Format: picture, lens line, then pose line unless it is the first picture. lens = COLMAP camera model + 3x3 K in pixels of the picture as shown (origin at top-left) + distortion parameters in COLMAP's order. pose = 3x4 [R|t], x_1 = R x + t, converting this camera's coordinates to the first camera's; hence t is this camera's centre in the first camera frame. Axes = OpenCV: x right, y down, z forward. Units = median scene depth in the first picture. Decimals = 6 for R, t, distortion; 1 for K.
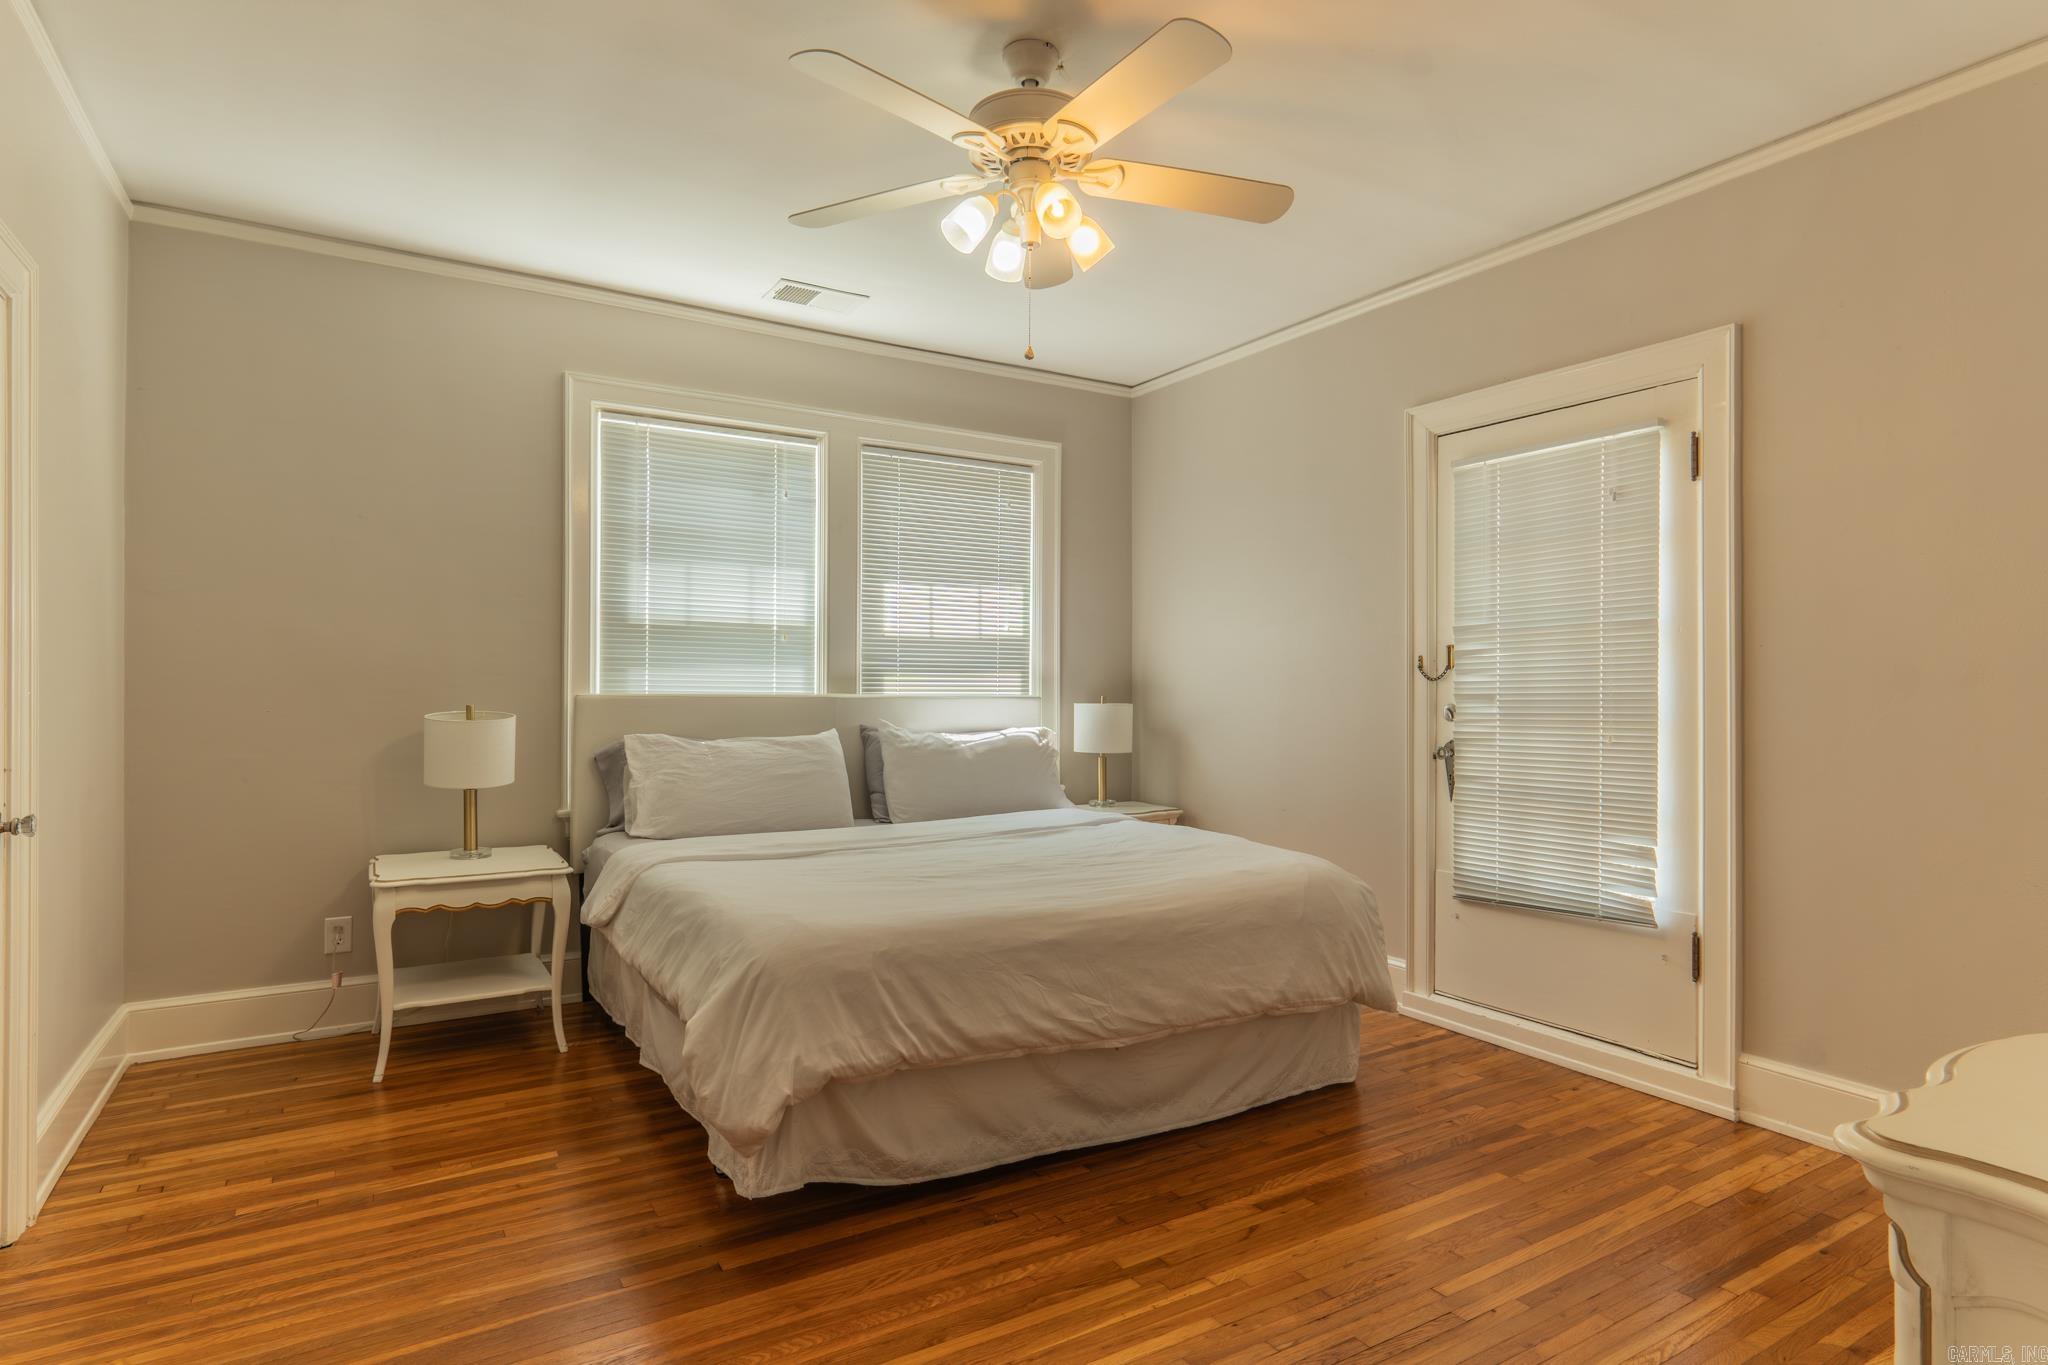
lens RADIAL K [[1089.7, 0, 1025.7], [0, 1089.7, 673.5], [0, 0, 1]] dist [0.005058, 0.000499]
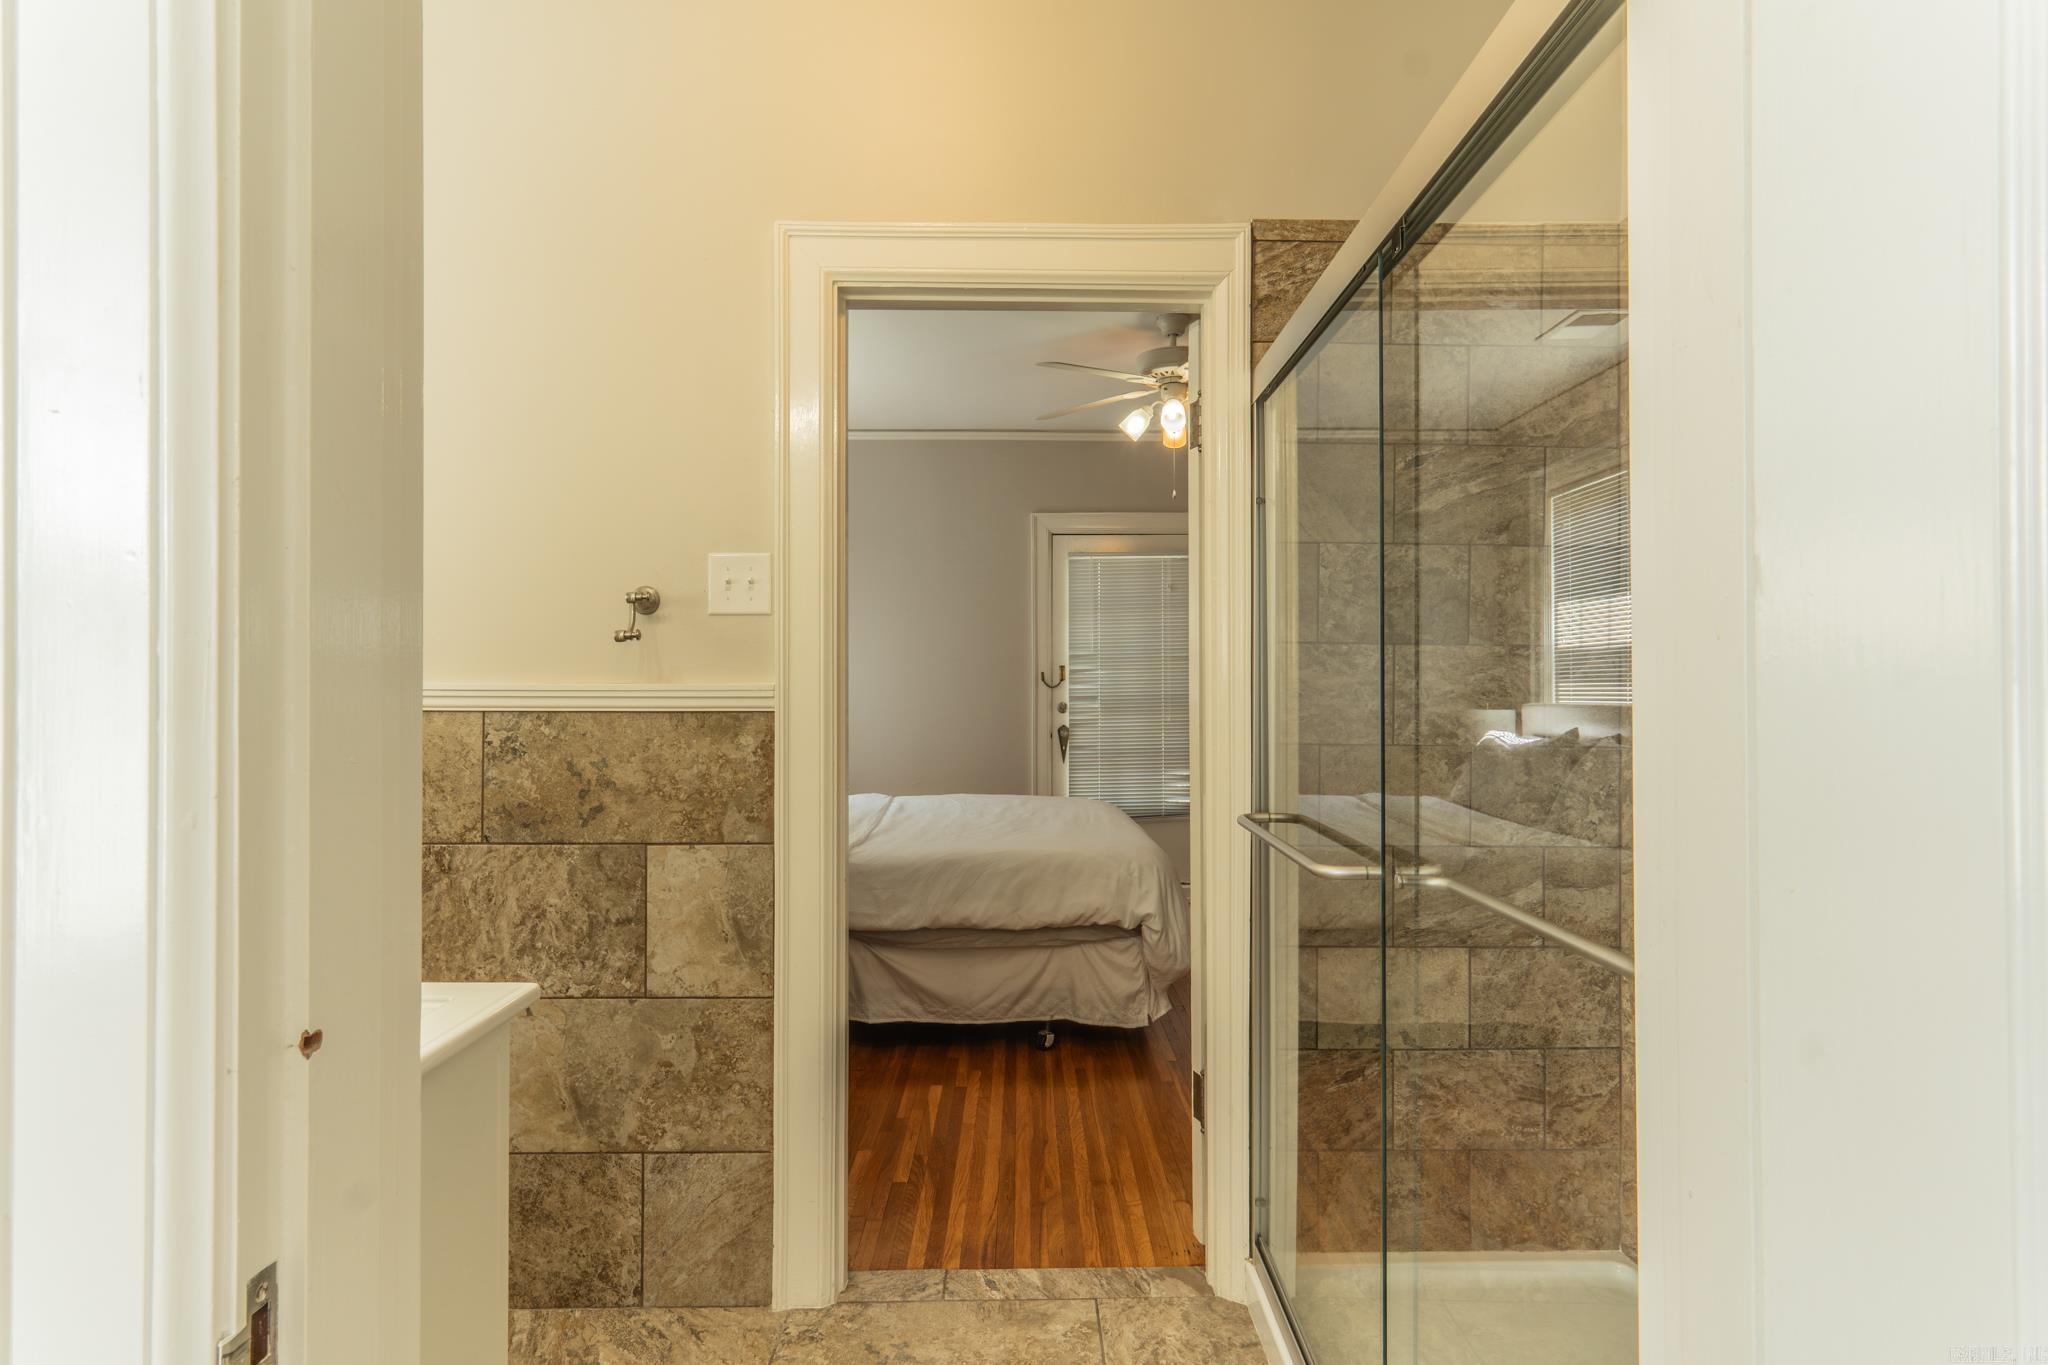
lens RADIAL K [[1089.7, 0, 1027.0], [0, 1089.7, 683.1], [0, 0, 1]] dist [0.005058, 0.000499]
pose [[0.521649, -0.003302, 0.853154, -1.050936], [-0.001156, 0.999989, 0.004577, -0.008119], [-0.853159, -0.003374, 0.521640, 0.214155]]
